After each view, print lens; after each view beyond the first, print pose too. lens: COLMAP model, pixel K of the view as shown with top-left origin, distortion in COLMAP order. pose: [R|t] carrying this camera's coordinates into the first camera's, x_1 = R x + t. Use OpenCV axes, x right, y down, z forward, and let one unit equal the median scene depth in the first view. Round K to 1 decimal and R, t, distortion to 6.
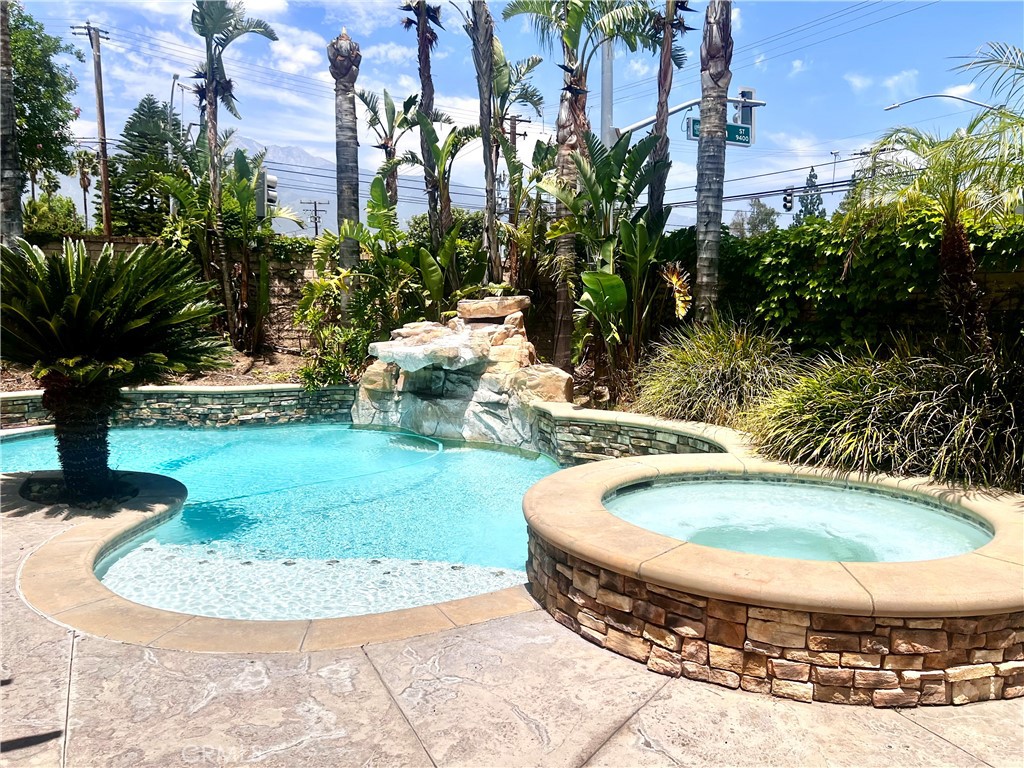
lens RADIAL K [[740.0, 0, 512.0], [0, 740.0, 384.0], [0, 0, 1]] dist [0.099584, -0.137304]
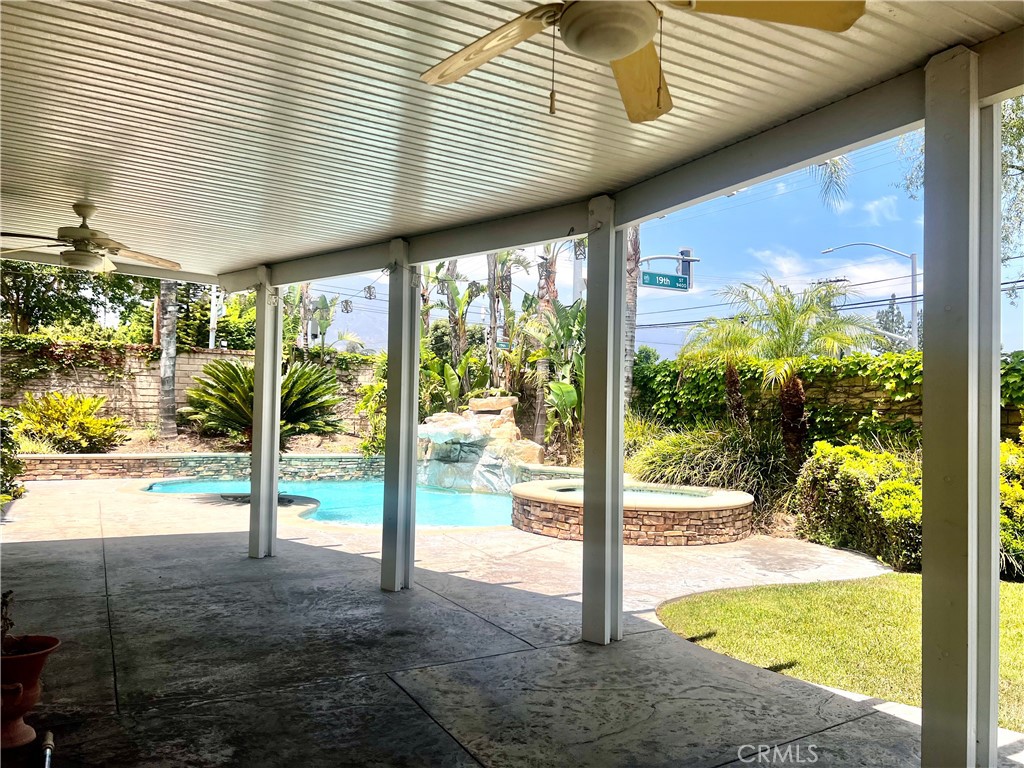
lens RADIAL K [[740.0, 0, 512.0], [0, 740.0, 384.0], [0, 0, 1]] dist [0.099584, -0.137304]
pose [[0.999648, 0.024241, 0.010756, -0.004960], [-0.022474, 0.989651, -0.141722, 0.072939], [-0.014080, 0.141431, 0.989848, -0.522233]]
